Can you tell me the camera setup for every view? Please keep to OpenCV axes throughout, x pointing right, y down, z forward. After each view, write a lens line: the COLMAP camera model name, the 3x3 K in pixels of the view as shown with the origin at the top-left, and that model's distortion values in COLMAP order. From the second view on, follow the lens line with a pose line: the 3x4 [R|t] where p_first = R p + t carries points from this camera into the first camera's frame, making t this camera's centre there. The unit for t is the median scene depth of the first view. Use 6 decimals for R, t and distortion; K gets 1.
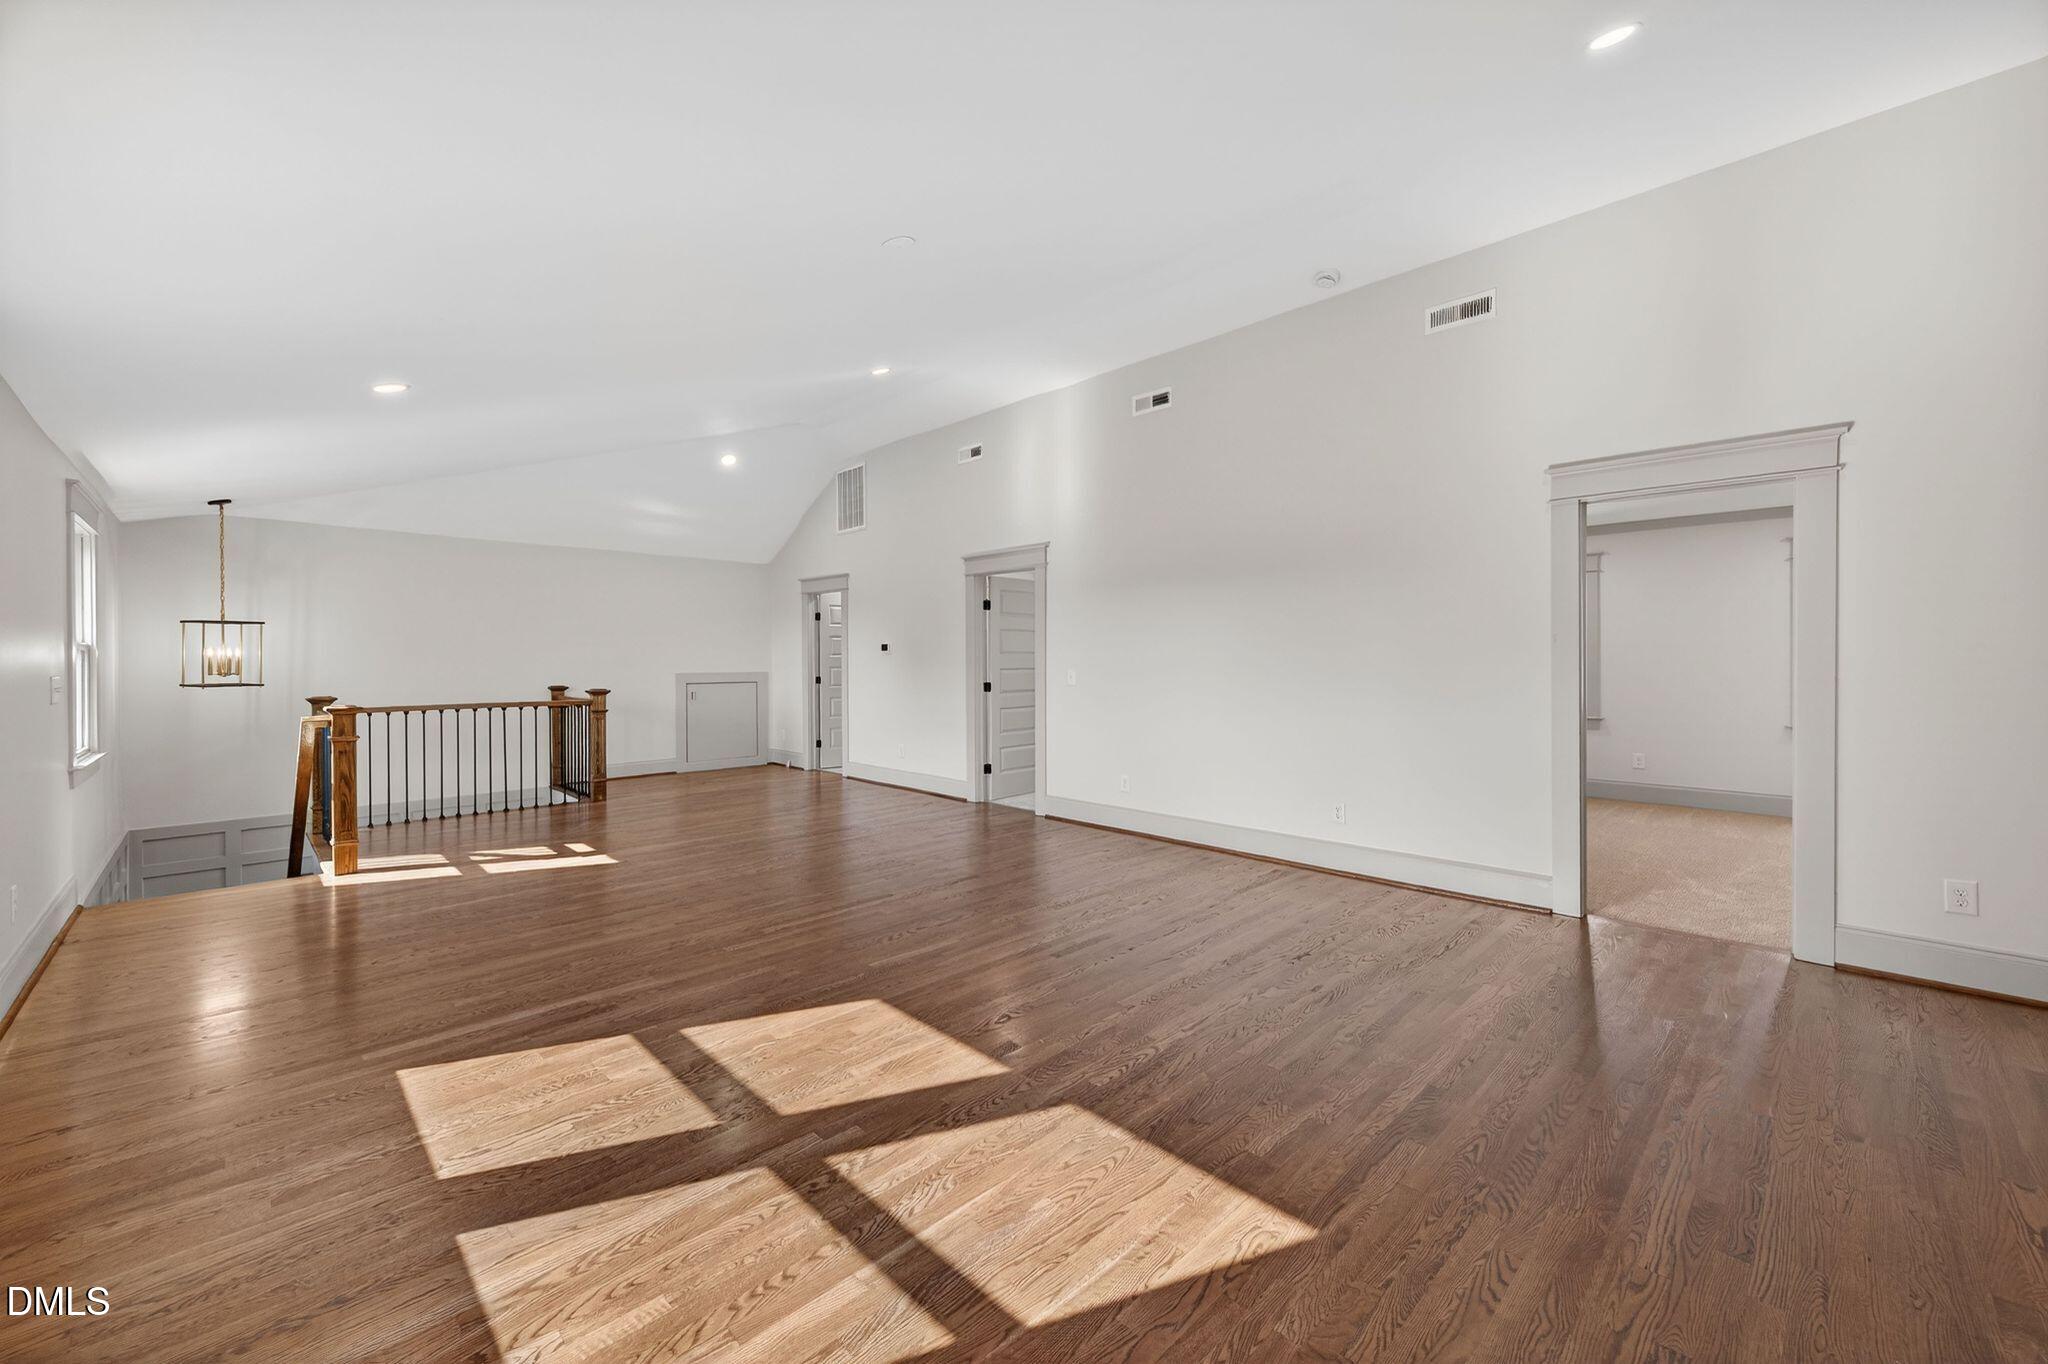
lens RADIAL K [[809.4, 0, 1022.0], [0, 809.4, 654.2], [0, 0, 1]] dist [-0.001036, -0.000271]
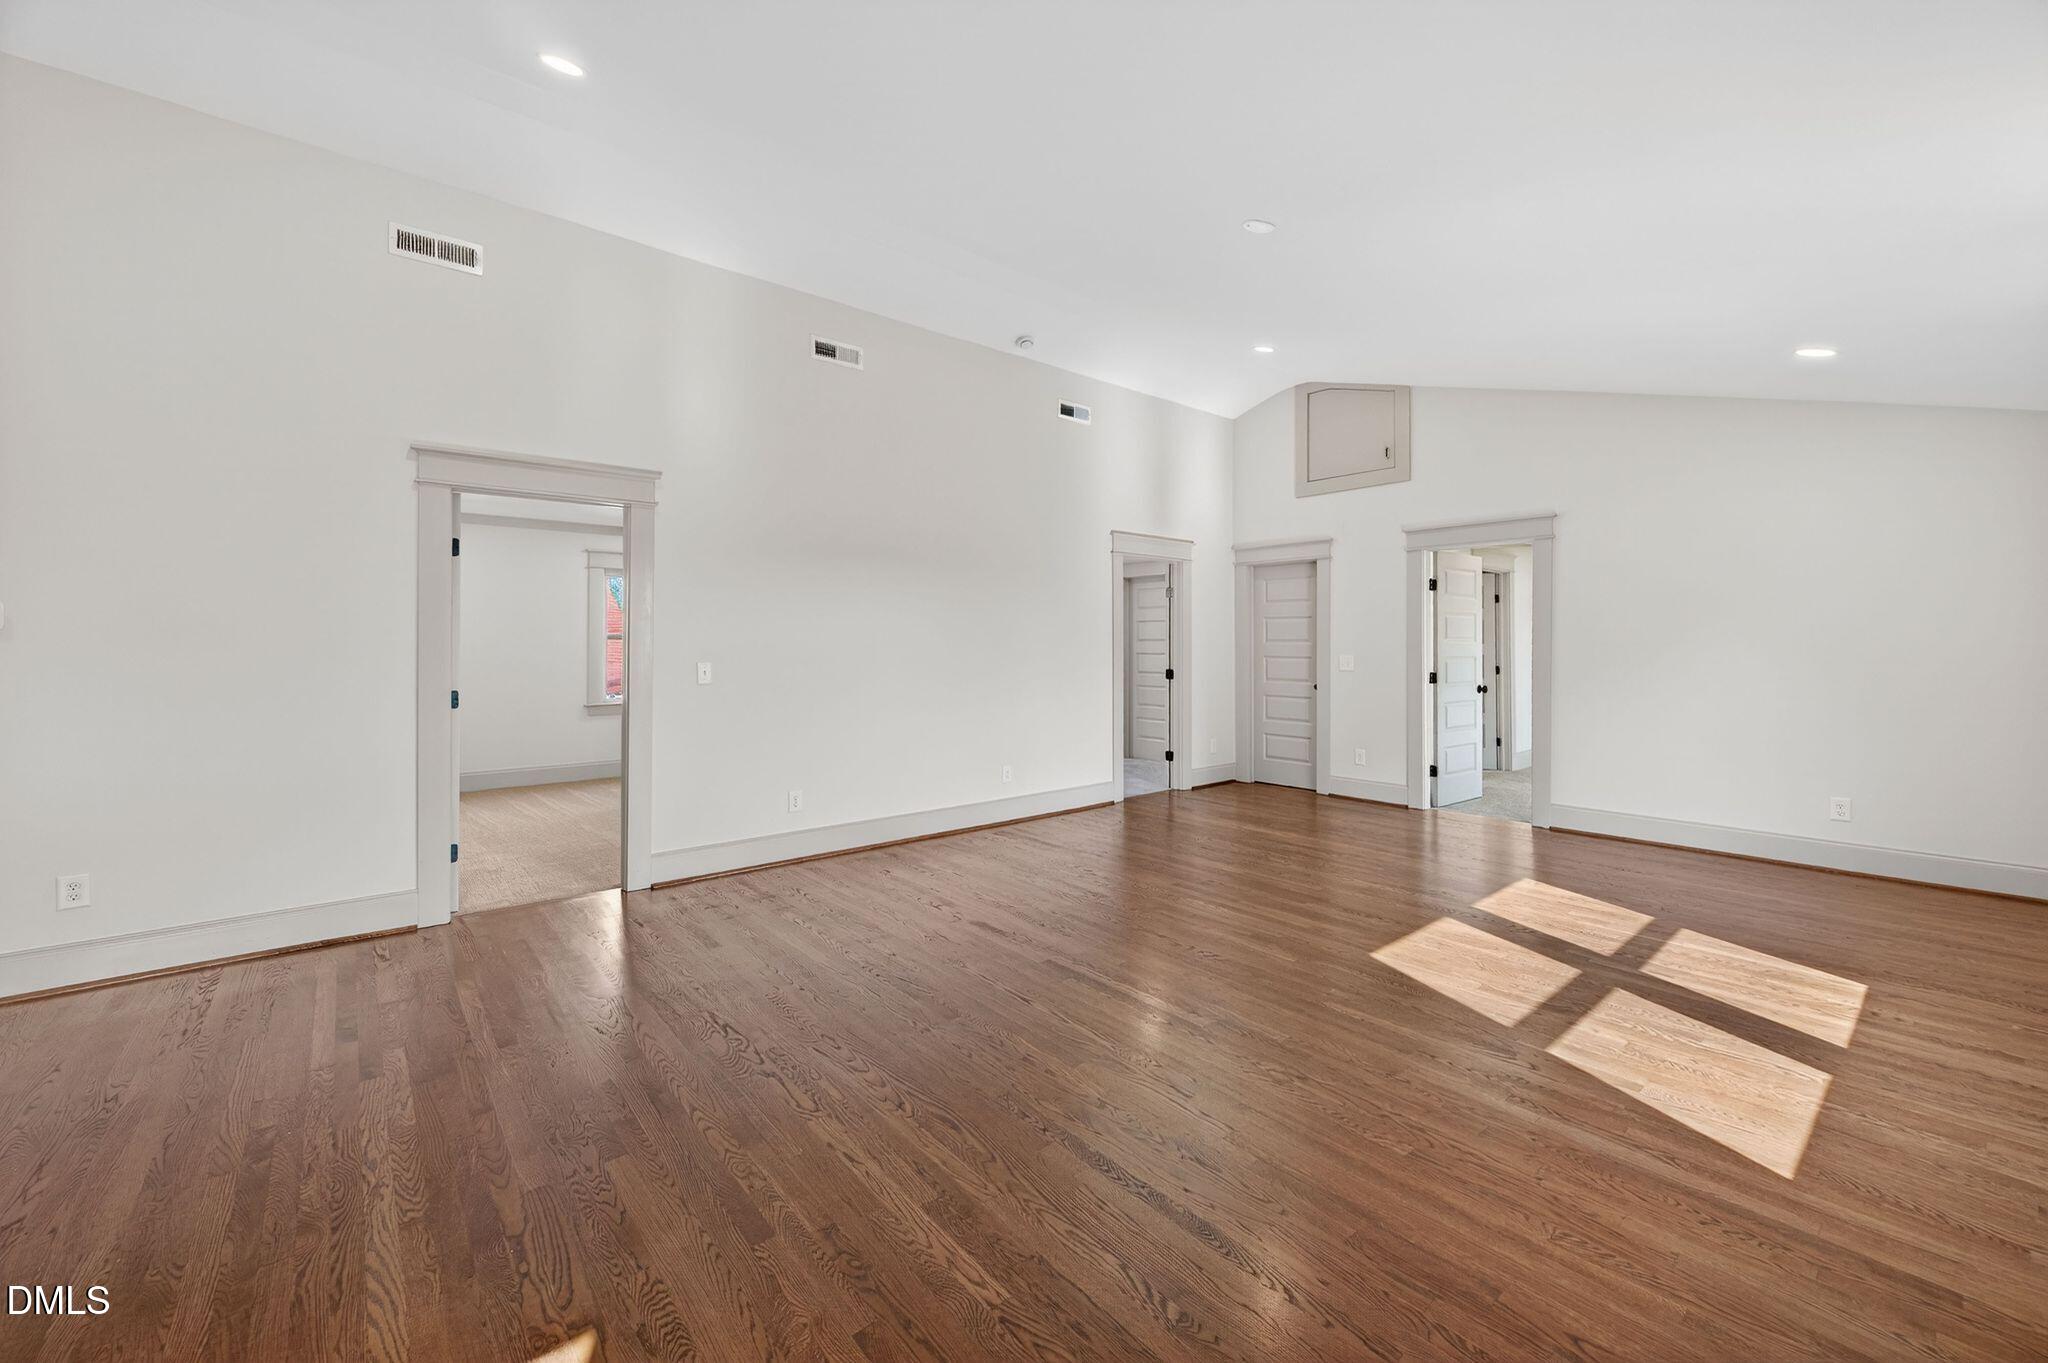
lens RADIAL K [[809.4, 0, 1022.0], [0, 809.4, 653.7], [0, 0, 1]] dist [-0.001036, -0.000271]
pose [[0.080942, -0.007574, 0.996690, -1.614099], [-0.009675, 0.999918, 0.008384, 0.006297], [-0.996672, -0.010322, 0.080862, 1.687750]]
